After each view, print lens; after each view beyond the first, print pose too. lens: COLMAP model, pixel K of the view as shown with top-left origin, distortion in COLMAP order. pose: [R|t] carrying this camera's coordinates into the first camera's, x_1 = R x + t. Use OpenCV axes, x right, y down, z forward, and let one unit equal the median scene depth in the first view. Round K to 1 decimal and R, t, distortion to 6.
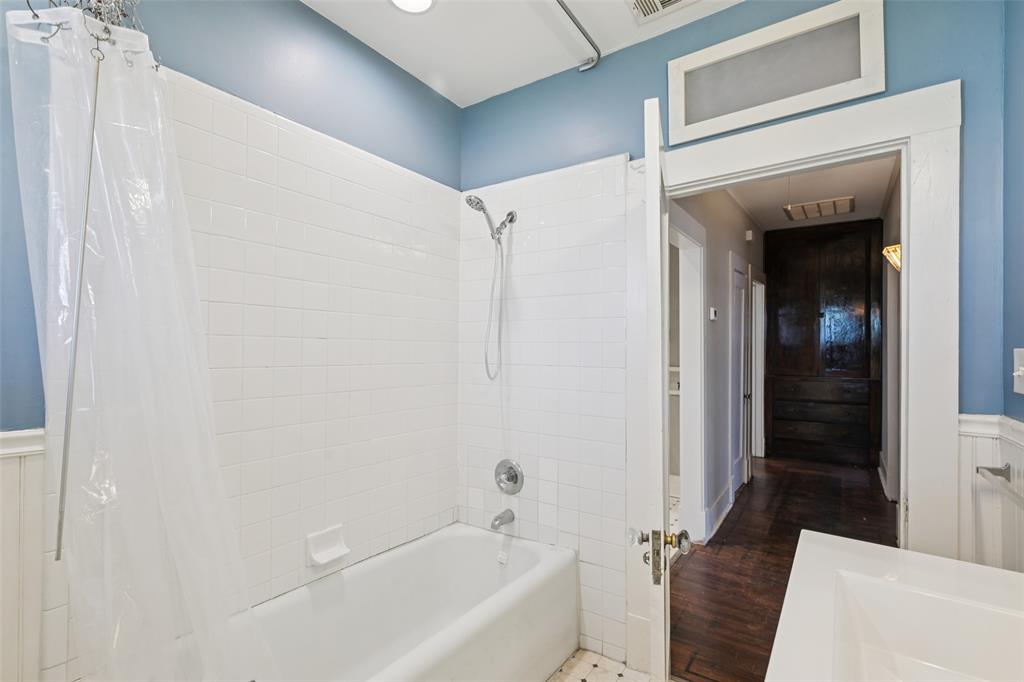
lens RADIAL K [[470.5, 0, 512.0], [0, 470.5, 341.0], [0, 0, 1]] dist [-0.001348, -0.000127]
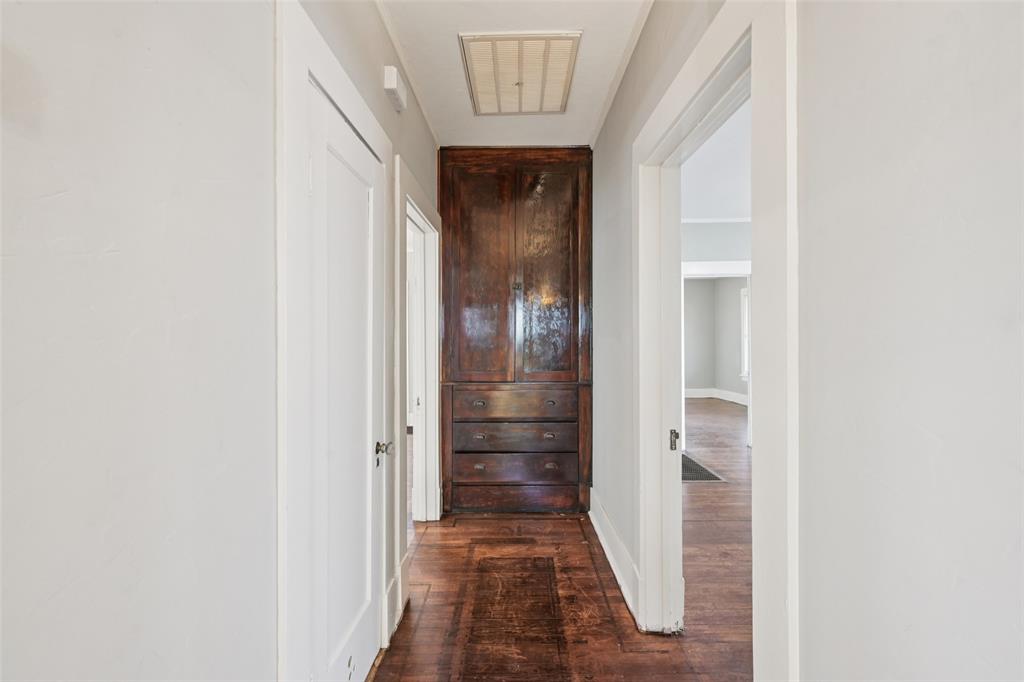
lens RADIAL K [[417.8, 0, 511.7], [0, 417.8, 343.5], [0, 0, 1]] dist [0.000617, 0.000026]
pose [[0.822316, -0.010422, 0.568936, 0.374366], [0.003410, 0.999905, 0.013387, 0.017439], [-0.569022, -0.009069, 0.822273, 0.617608]]
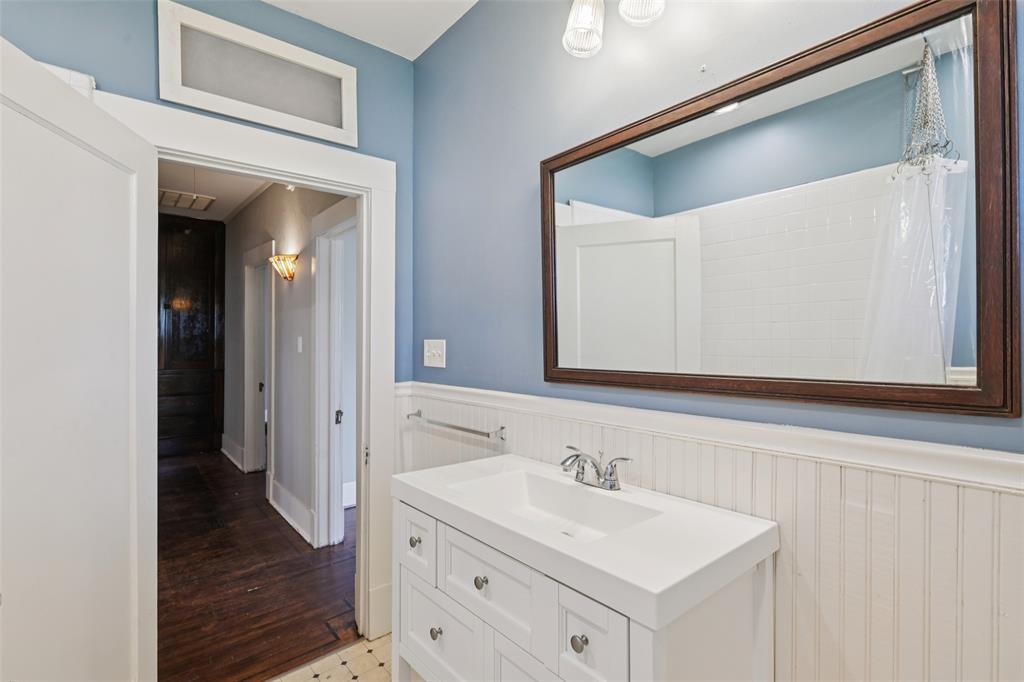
lens RADIAL K [[474.9, 0, 511.0], [0, 474.9, 339.4], [0, 0, 1]] dist [-0.014222, -0.000216]
pose [[0.248401, -0.002574, 0.968654, -0.133149], [-0.009581, 0.999941, 0.005114, 0.000959], [-0.968610, -0.010551, 0.248362, 0.077444]]
